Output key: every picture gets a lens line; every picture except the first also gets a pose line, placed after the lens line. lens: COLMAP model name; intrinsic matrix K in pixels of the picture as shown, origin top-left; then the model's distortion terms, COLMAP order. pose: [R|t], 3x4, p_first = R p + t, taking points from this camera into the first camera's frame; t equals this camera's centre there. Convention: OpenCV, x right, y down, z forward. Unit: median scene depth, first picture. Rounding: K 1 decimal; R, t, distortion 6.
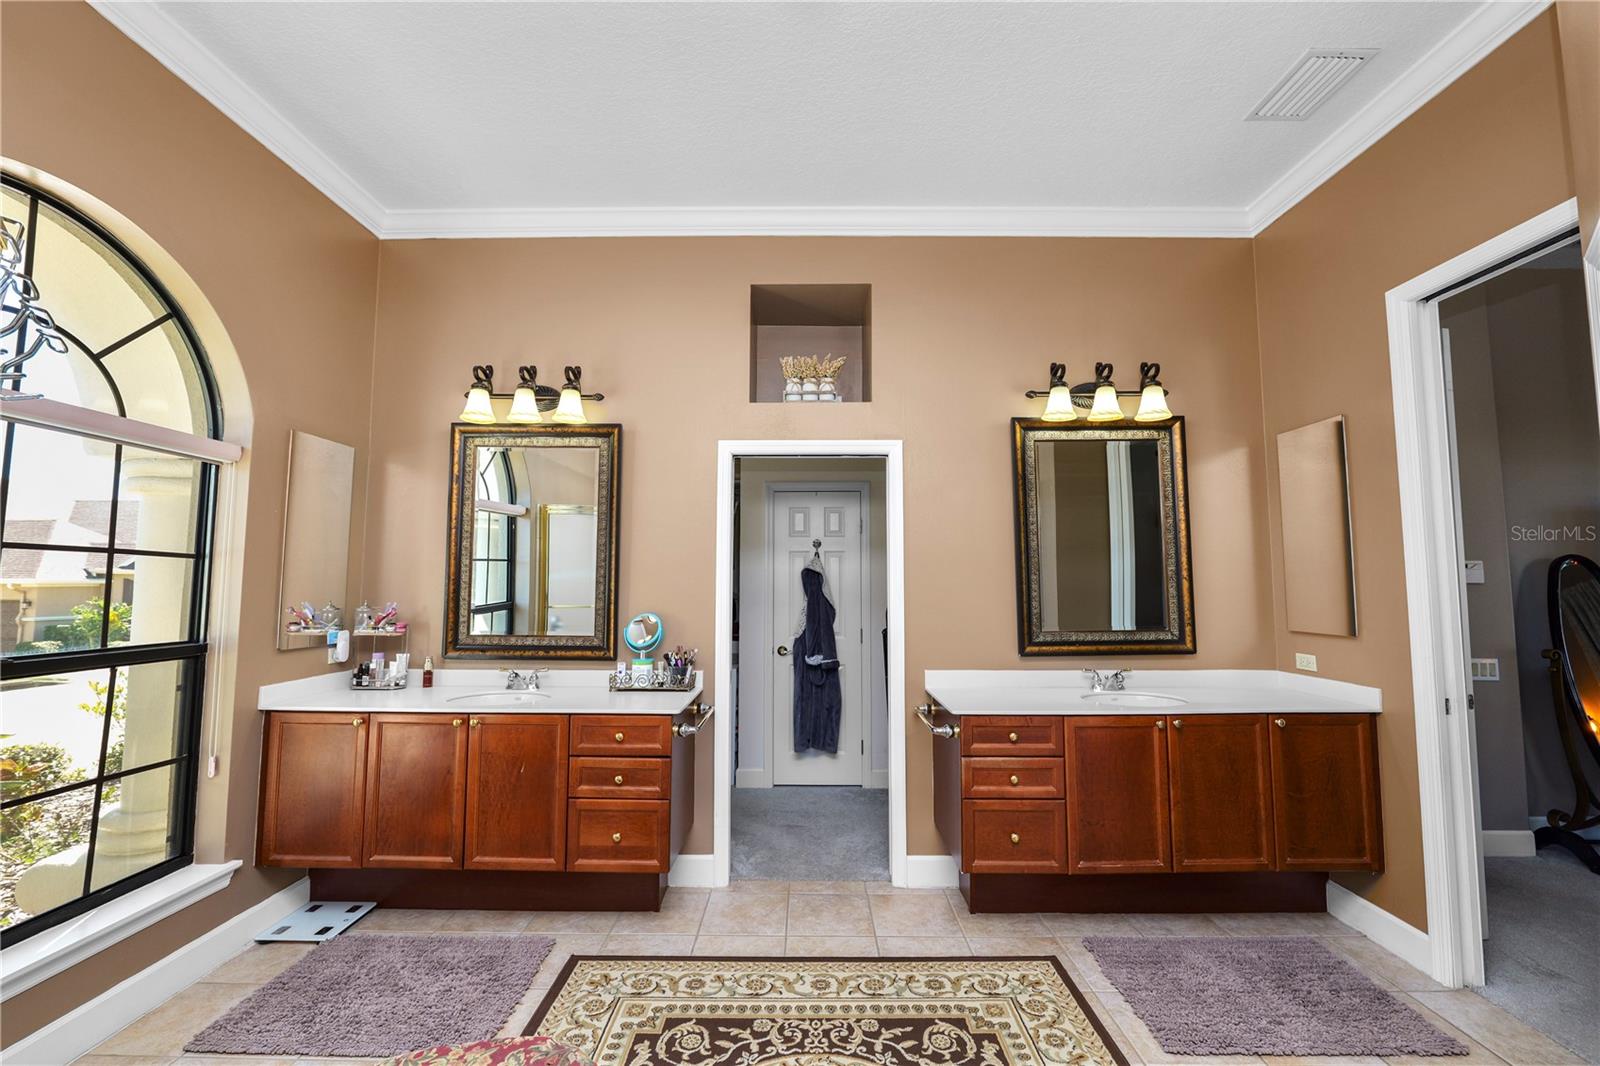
lens RADIAL K [[655.8, 0, 797.7], [0, 655.8, 531.7], [0, 0, 1]] dist [-0.010221, 0.000152]
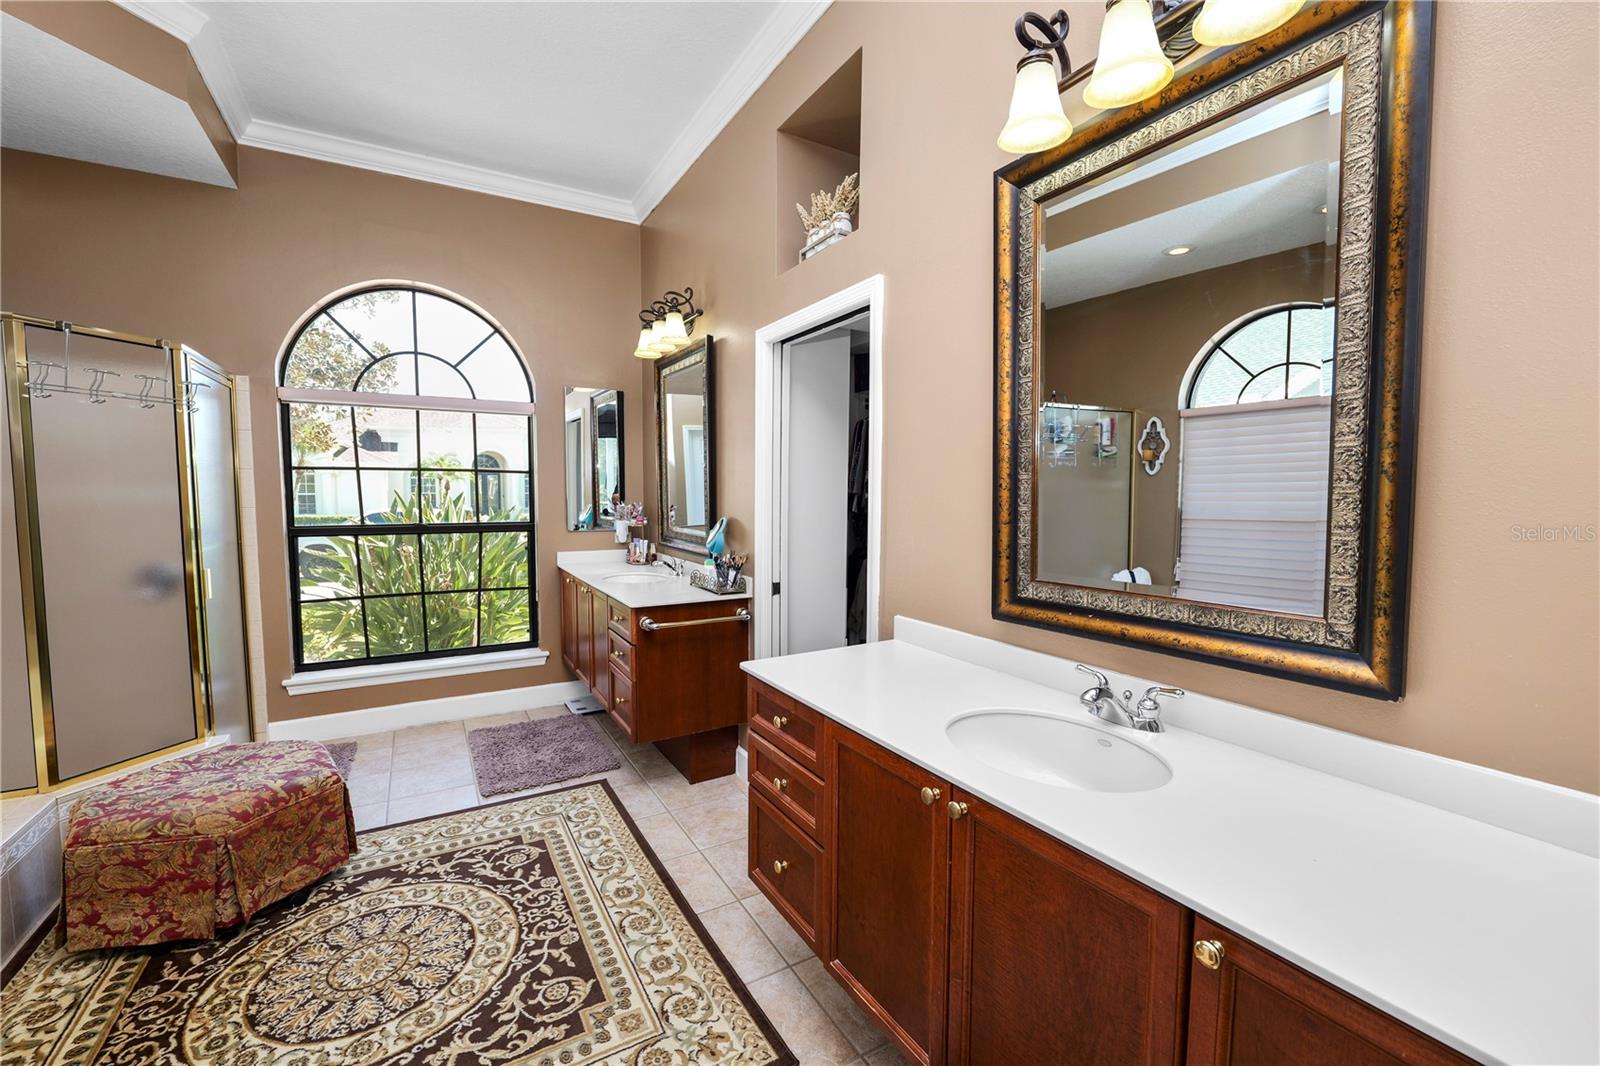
lens RADIAL K [[655.8, 0, 794.4], [0, 655.8, 535.0], [0, 0, 1]] dist [-0.010221, 0.000152]
pose [[0.509383, 0.060771, -0.858392, 1.042749], [0.063084, 0.992182, 0.107678, 0.070157], [0.858225, -0.109000, 0.501567, 0.830912]]
